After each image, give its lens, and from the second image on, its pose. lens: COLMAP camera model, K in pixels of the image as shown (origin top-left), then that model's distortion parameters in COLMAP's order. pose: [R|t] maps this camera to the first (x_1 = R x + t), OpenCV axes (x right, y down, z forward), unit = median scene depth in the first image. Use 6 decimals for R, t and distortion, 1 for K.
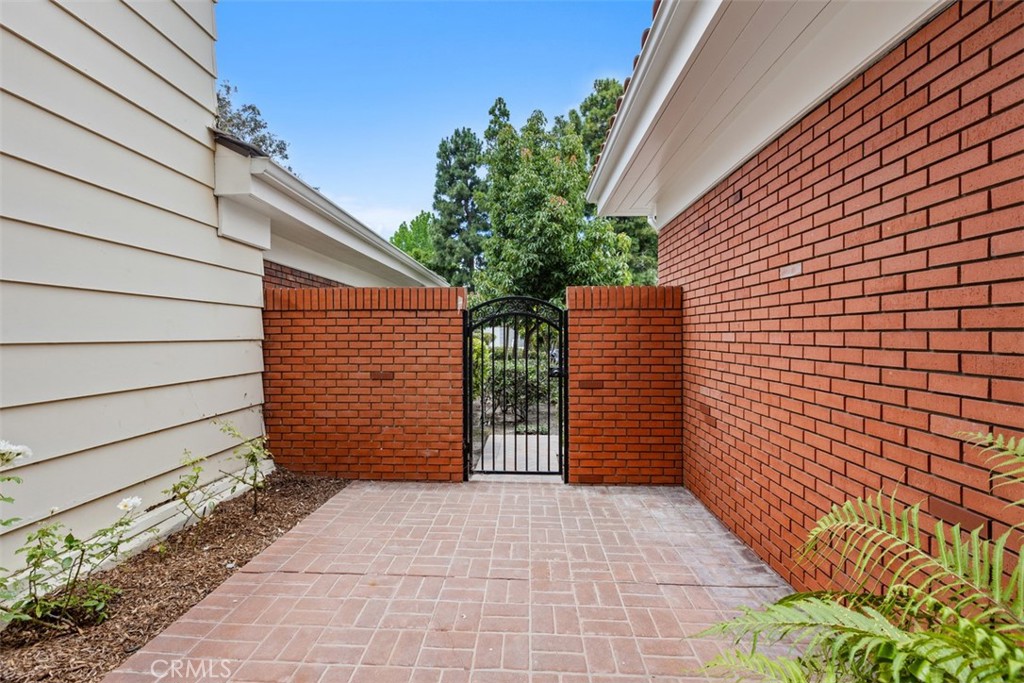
lens RADIAL K [[460.3, 0, 505.2], [0, 460.3, 338.0], [0, 0, 1]] dist [-0.003463, -0.000091]
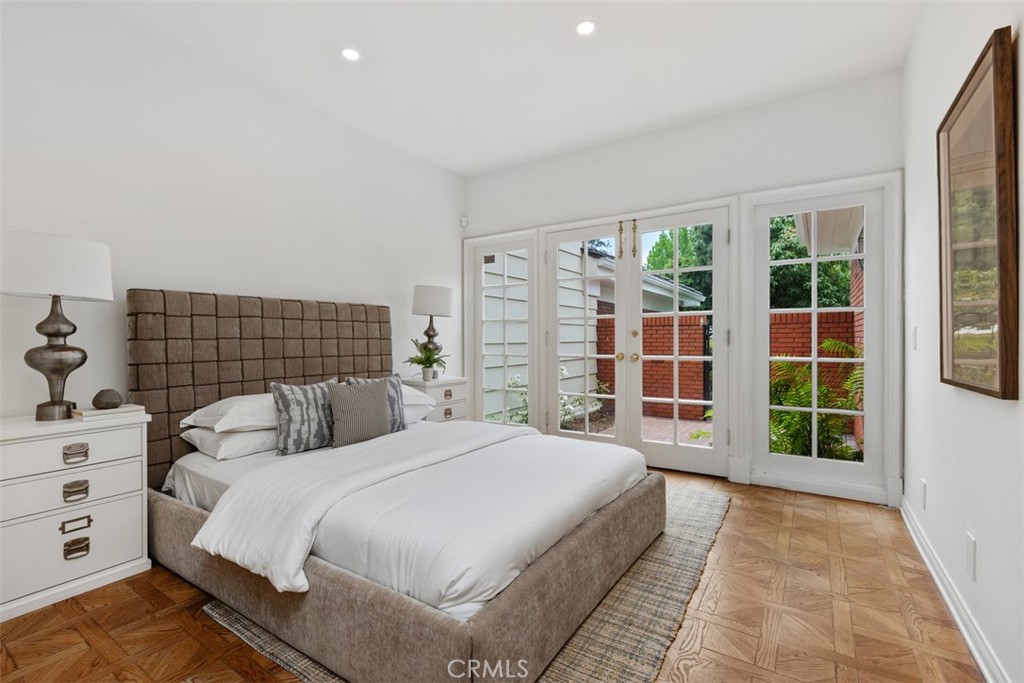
lens RADIAL K [[460.3, 0, 505.2], [0, 460.3, 338.0], [0, 0, 1]] dist [-0.003463, -0.000091]
pose [[0.852456, -0.003192, -0.522790, 0.187355], [0.001579, 0.999993, -0.003530, -0.005148], [0.522797, 0.002184, 0.852454, -0.933114]]
